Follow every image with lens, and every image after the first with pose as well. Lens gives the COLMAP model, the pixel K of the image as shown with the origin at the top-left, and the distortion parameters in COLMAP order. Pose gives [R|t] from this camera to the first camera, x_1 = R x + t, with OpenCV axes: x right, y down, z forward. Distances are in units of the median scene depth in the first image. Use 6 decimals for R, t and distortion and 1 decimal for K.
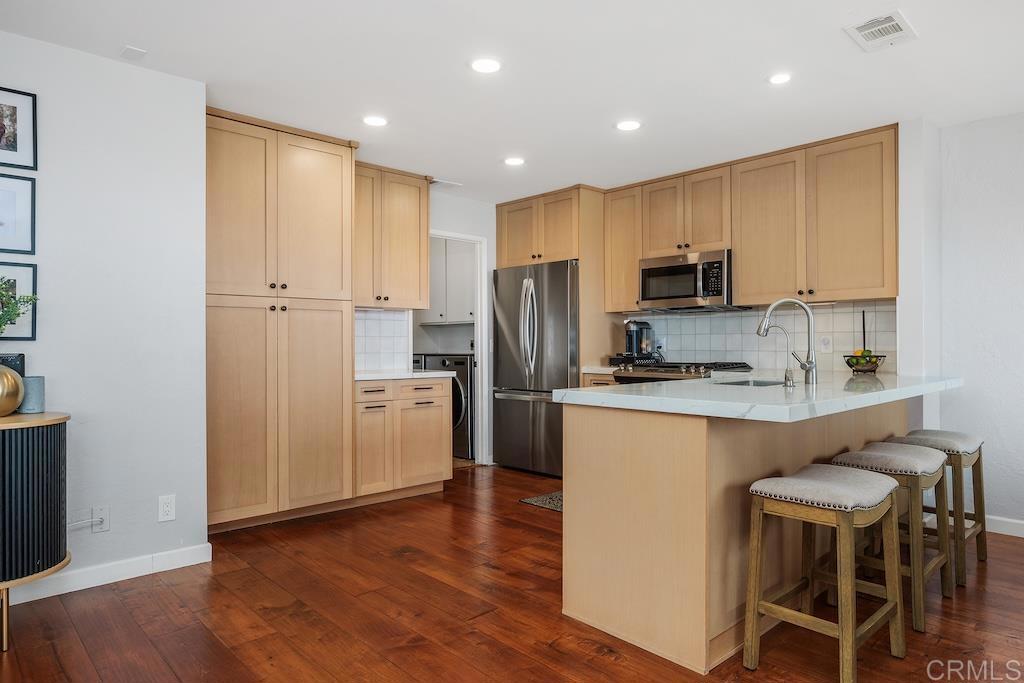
lens RADIAL K [[632.1, 0, 512.0], [0, 632.1, 341.5], [0, 0, 1]] dist [-0.000537, -0.000359]
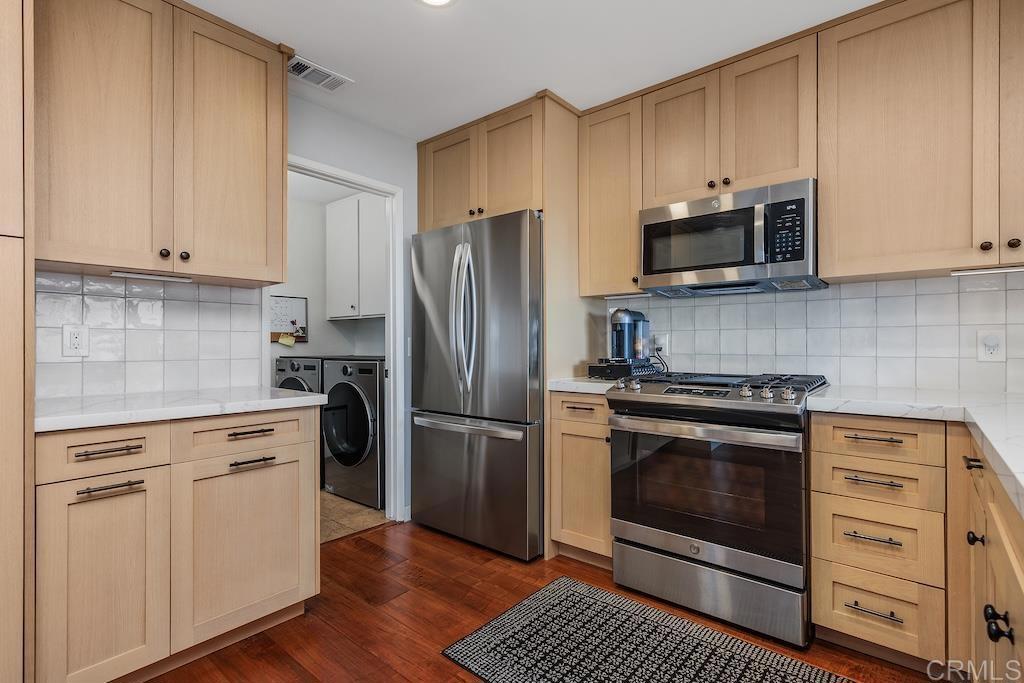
lens RADIAL K [[491.3, 0, 512.0], [0, 491.3, 341.5], [0, 0, 1]] dist [0.008834, 0.000217]
pose [[0.993222, 0.001900, 0.116216, 0.019179], [-0.001984, 0.999998, 0.000608, 0.000977], [-0.116214, -0.000835, 0.993224, 0.552365]]
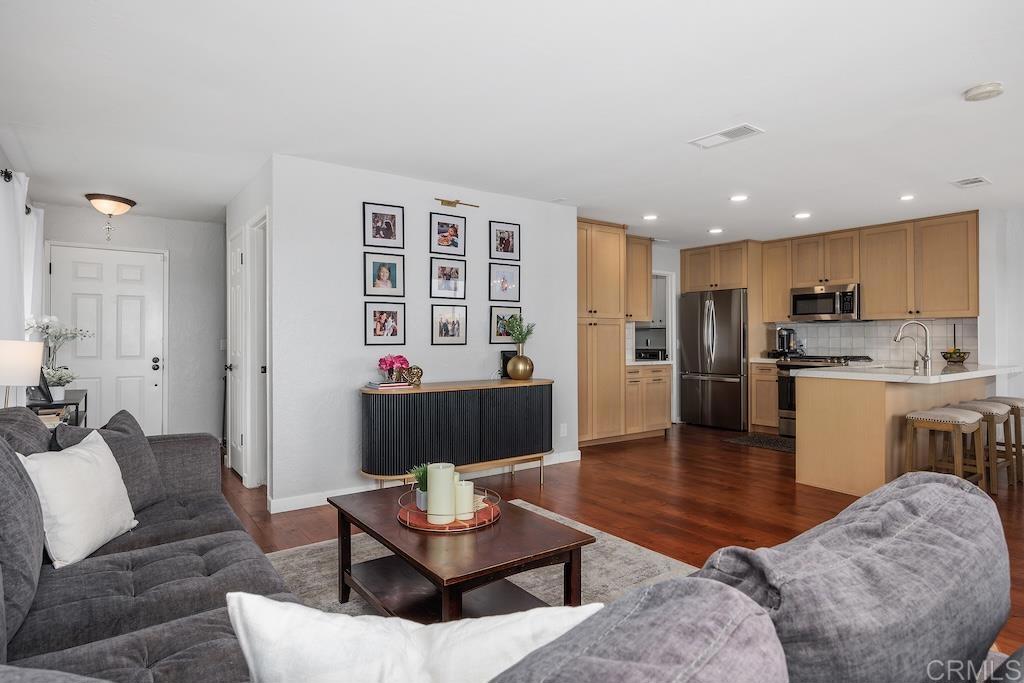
lens RADIAL K [[566.4, 0, 508.1], [0, 566.4, 333.6], [0, 0, 1]] dist [-0.001016, -0.000705]
pose [[0.991436, -0.000600, -0.130592, -0.311606], [0.000189, 0.999995, -0.003157, -0.016846], [0.130593, 0.003105, 0.991431, -0.469243]]
